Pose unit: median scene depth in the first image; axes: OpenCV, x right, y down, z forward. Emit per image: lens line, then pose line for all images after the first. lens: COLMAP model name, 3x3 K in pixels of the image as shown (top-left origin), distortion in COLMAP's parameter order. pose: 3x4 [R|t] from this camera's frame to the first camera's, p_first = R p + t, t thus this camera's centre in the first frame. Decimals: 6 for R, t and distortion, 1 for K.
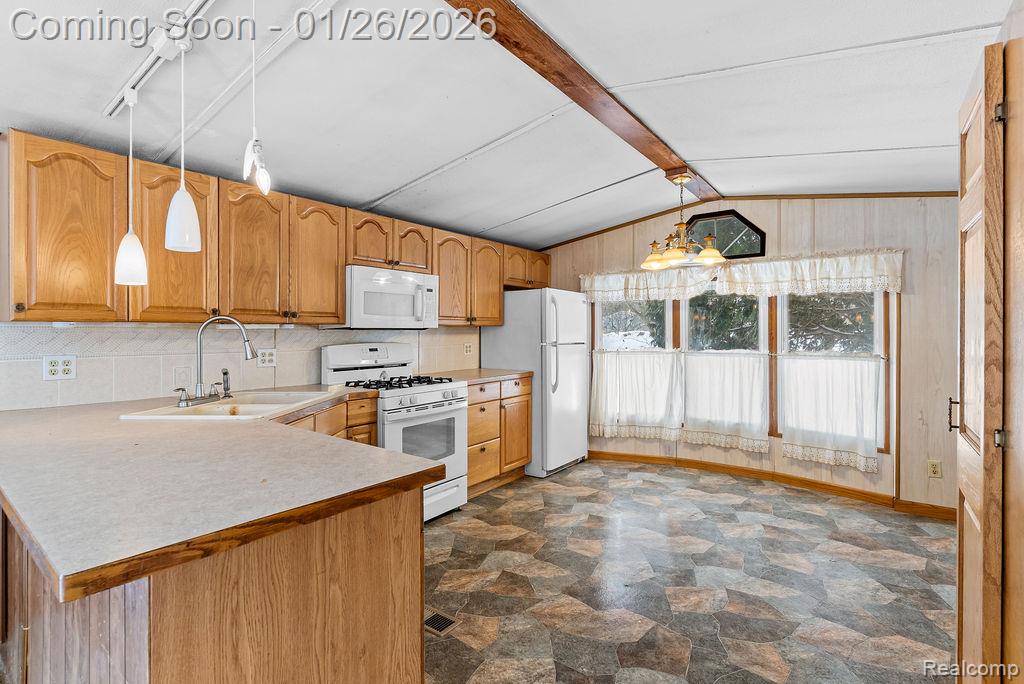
lens RADIAL K [[493.7, 0, 510.8], [0, 493.7, 333.2], [0, 0, 1]] dist [0.004771, -0.000164]
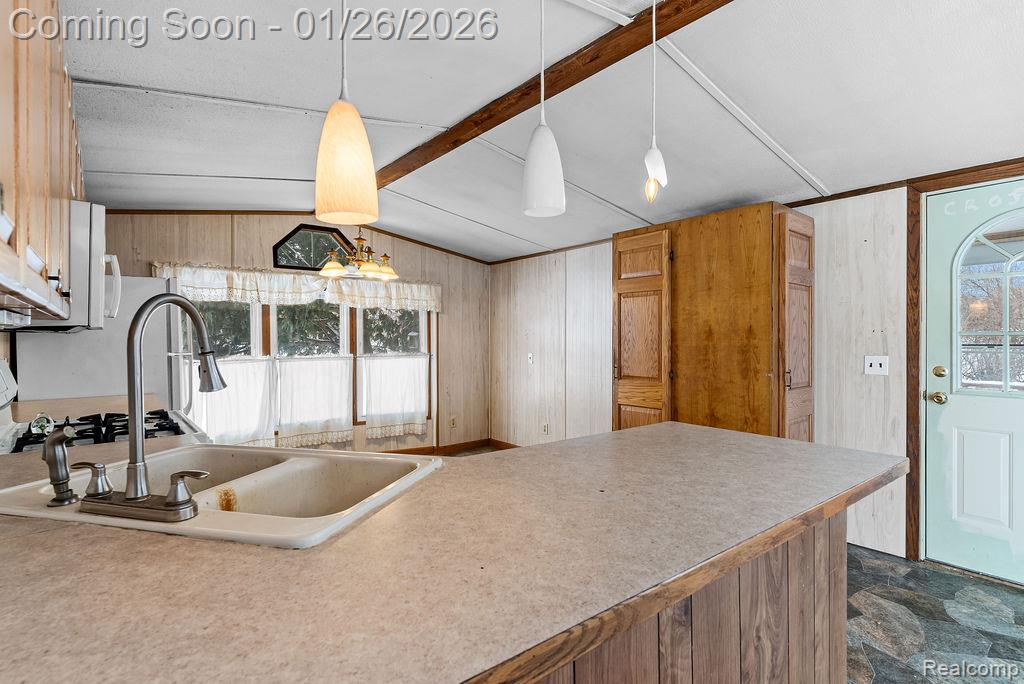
lens RADIAL K [[493.7, 0, 508.4], [0, 493.7, 346.5], [0, 0, 1]] dist [0.004771, -0.000164]
pose [[0.242759, -0.015332, 0.969965, -0.610212], [0.006746, 0.999878, 0.014117, 0.003806], [-0.970063, 0.003117, 0.242833, 0.394735]]
